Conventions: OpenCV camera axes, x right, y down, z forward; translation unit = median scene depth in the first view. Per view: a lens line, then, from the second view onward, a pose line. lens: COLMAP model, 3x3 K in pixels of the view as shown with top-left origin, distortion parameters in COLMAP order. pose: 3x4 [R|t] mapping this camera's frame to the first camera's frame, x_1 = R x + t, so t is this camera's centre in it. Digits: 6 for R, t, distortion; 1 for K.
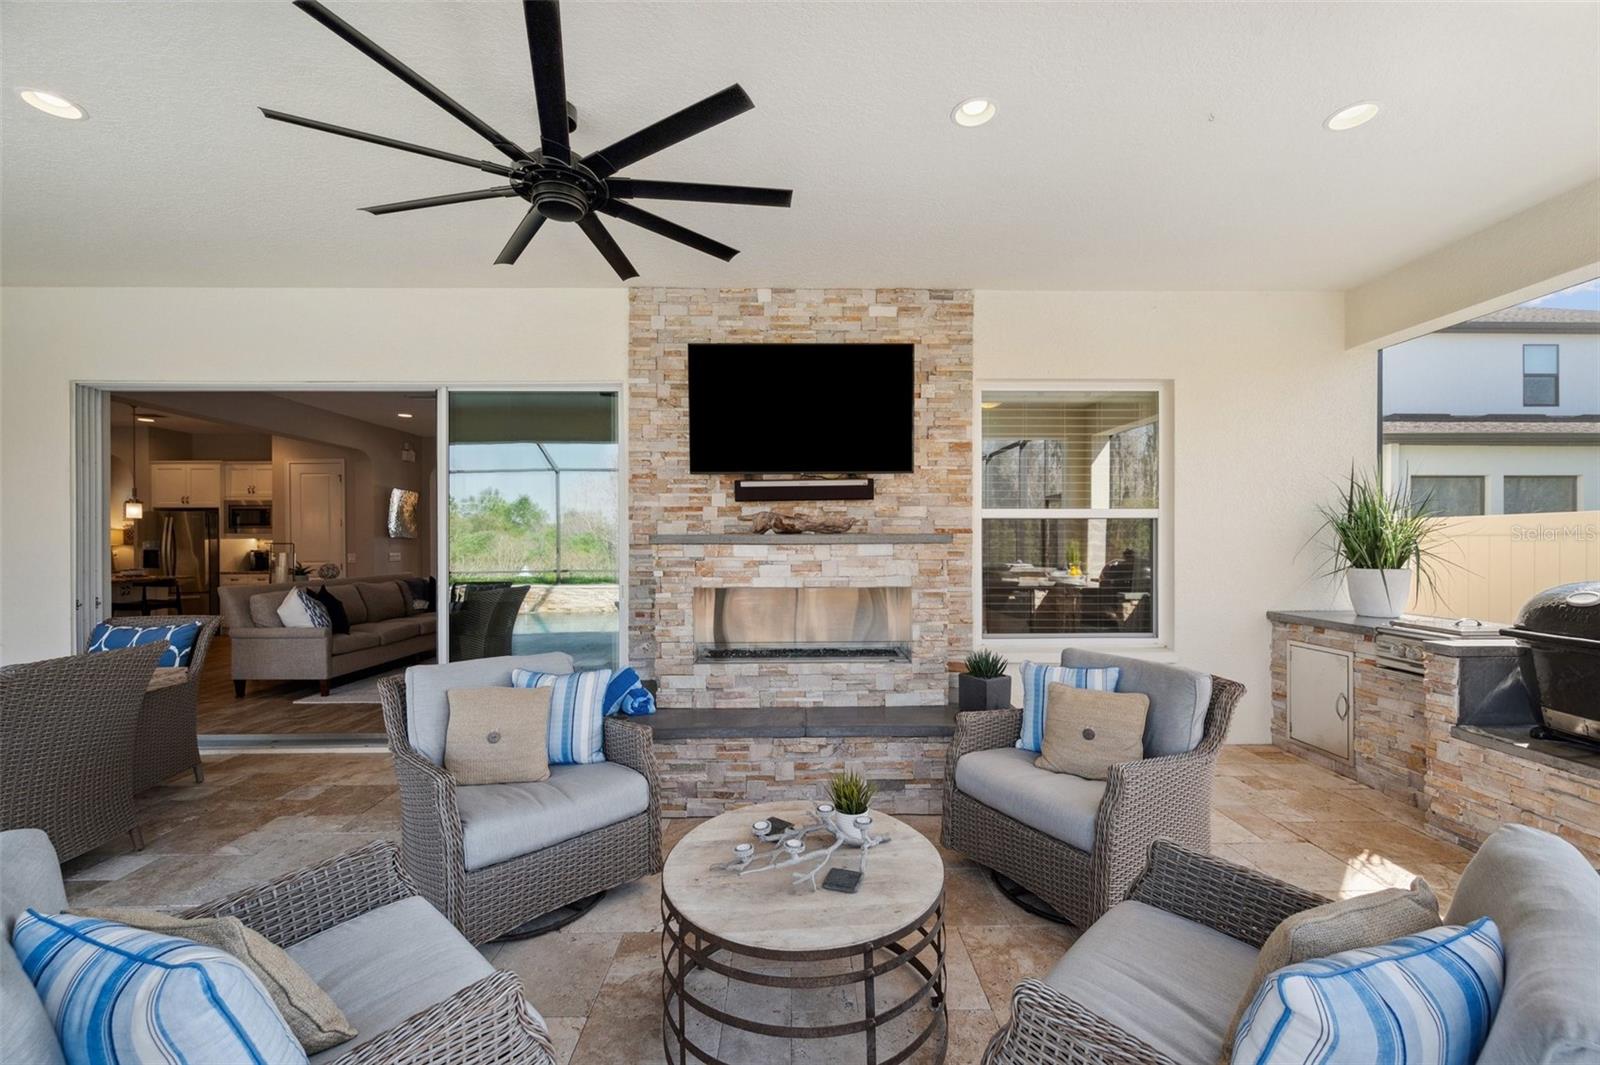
lens RADIAL K [[639.7, 0, 796.9], [0, 639.7, 542.8], [0, 0, 1]] dist [-0.000382, -0.000417]
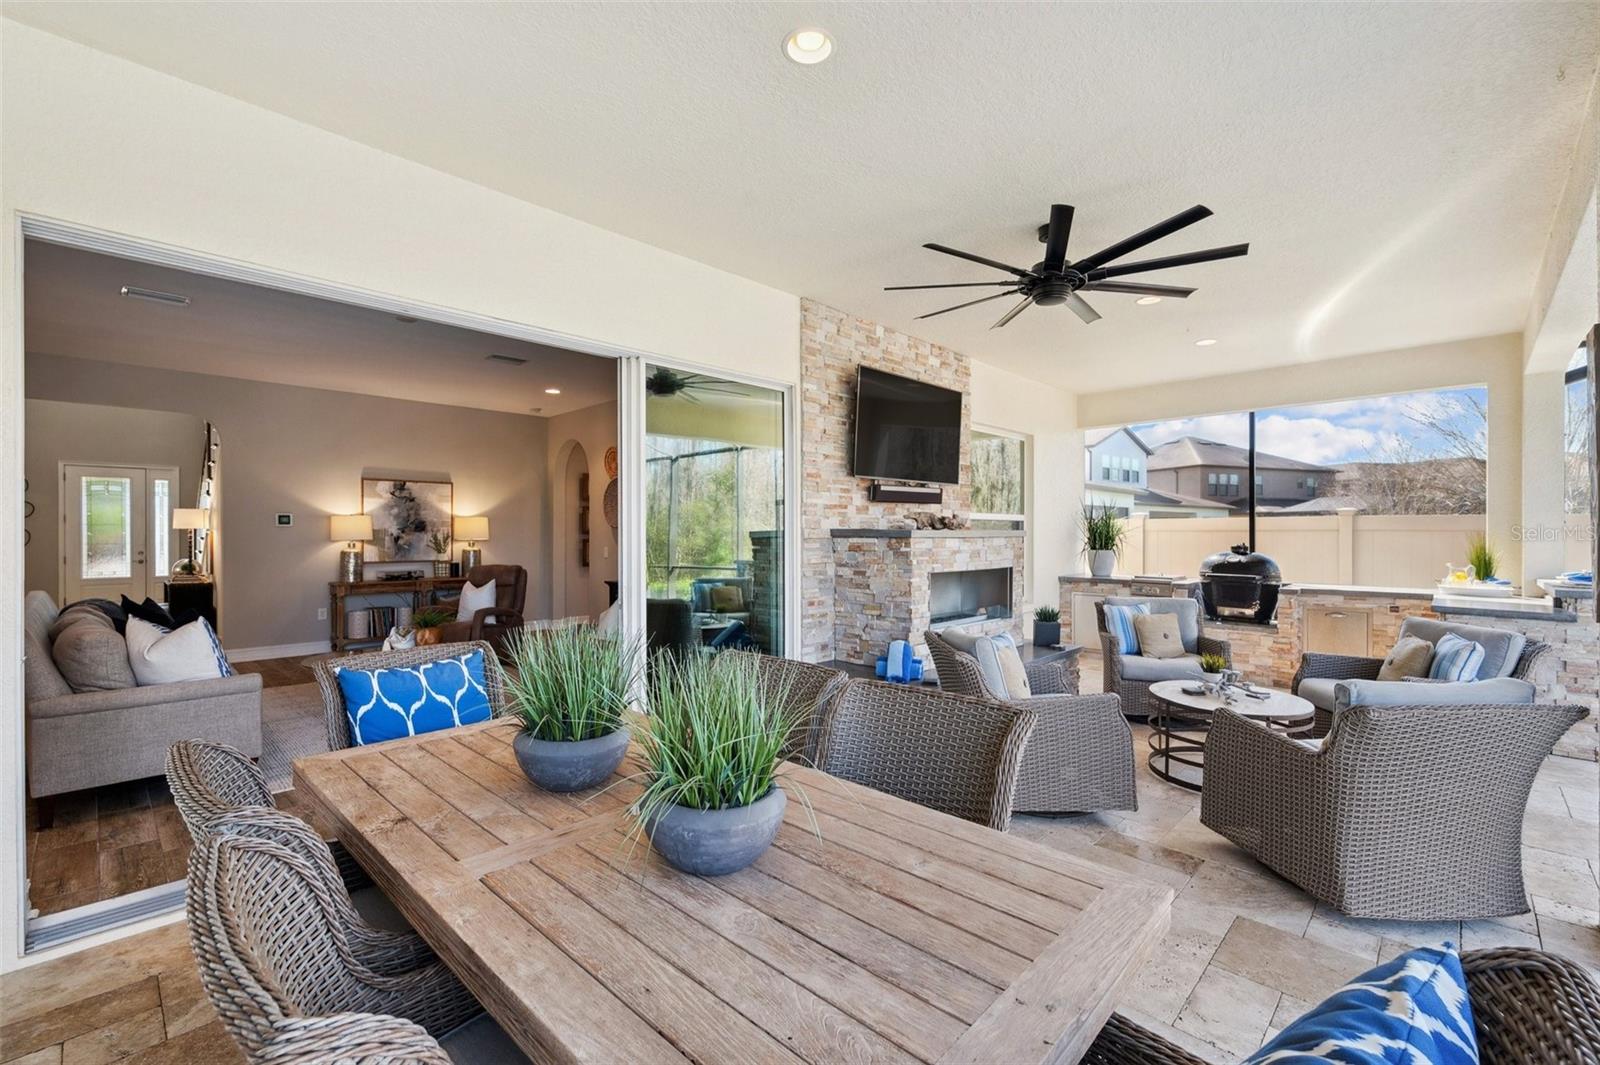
lens RADIAL K [[675.2, 0, 825.7], [0, 675.2, 533.2], [0, 0, 1]] dist [0.002204, -0.001034]
pose [[0.702409, 0.001731, 0.711772, -1.035567], [0.001141, 0.999993, -0.003559, -0.002157], [-0.711773, 0.003312, 0.702402, 0.182531]]
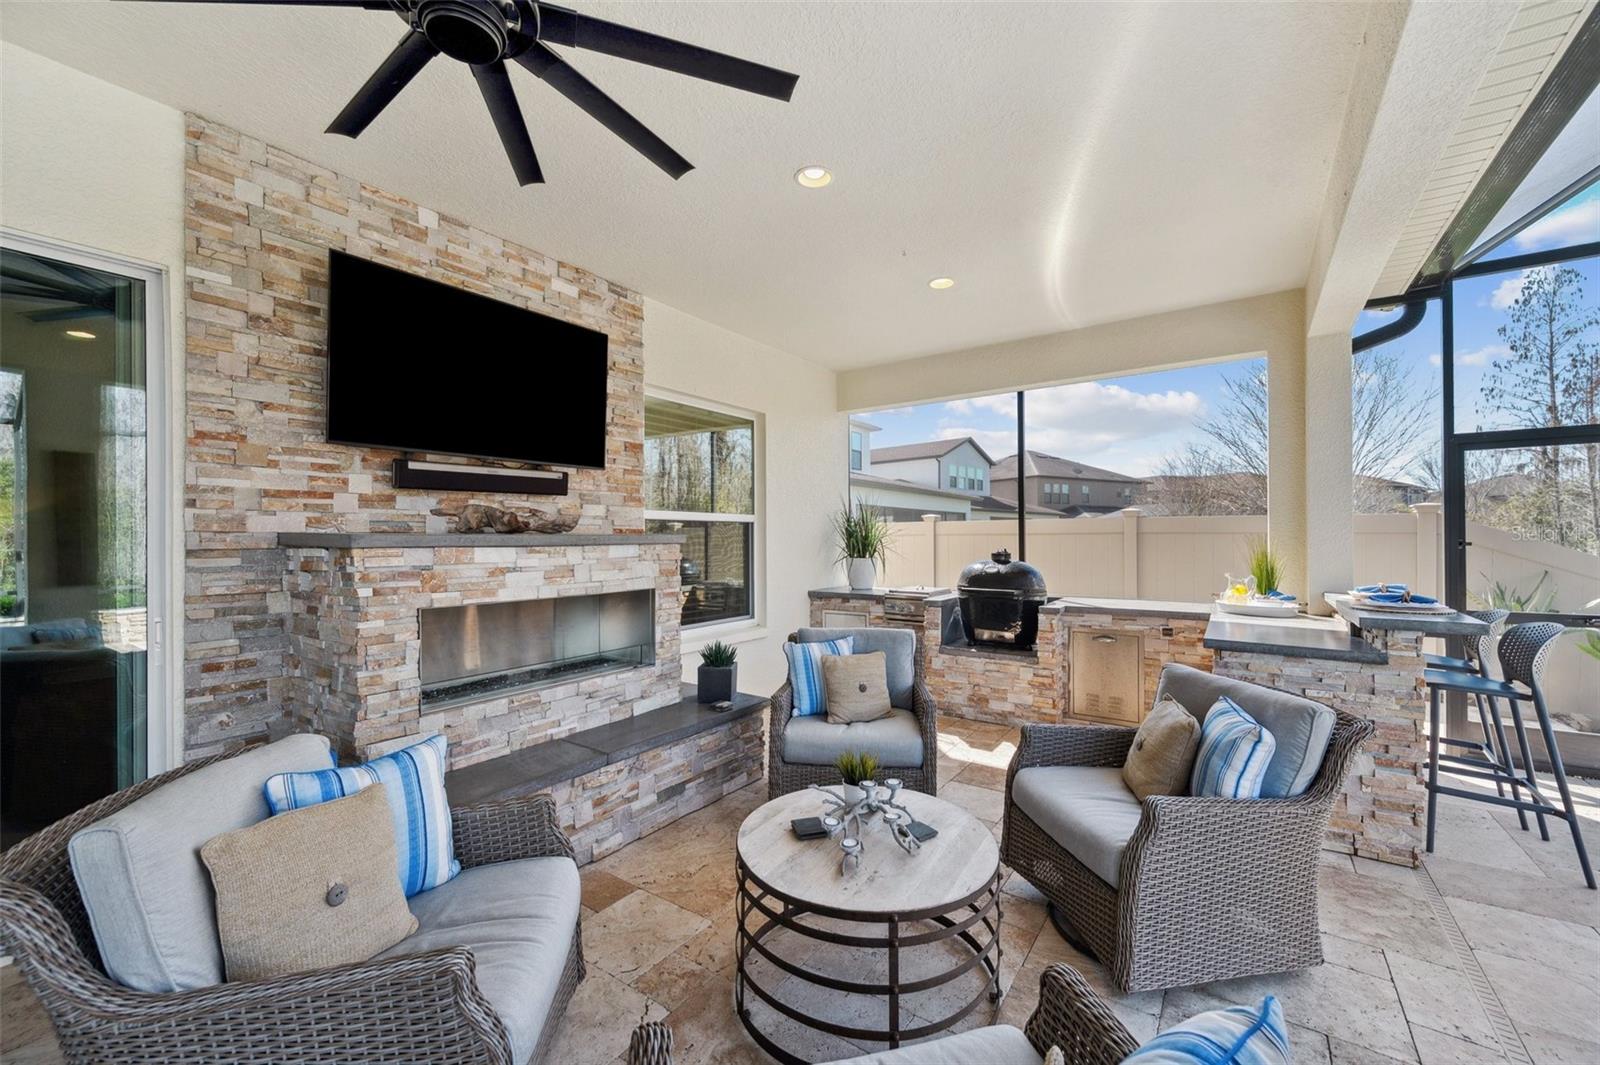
lens RADIAL K [[639.7, 0, 816.8], [0, 639.7, 535.1], [0, 0, 1]] dist [-0.000382, -0.000417]
pose [[0.574511, 0.002914, 0.818492, -0.408118], [0.006779, 0.999942, -0.008319, -0.002192], [-0.818469, 0.010328, 0.574458, 0.194757]]
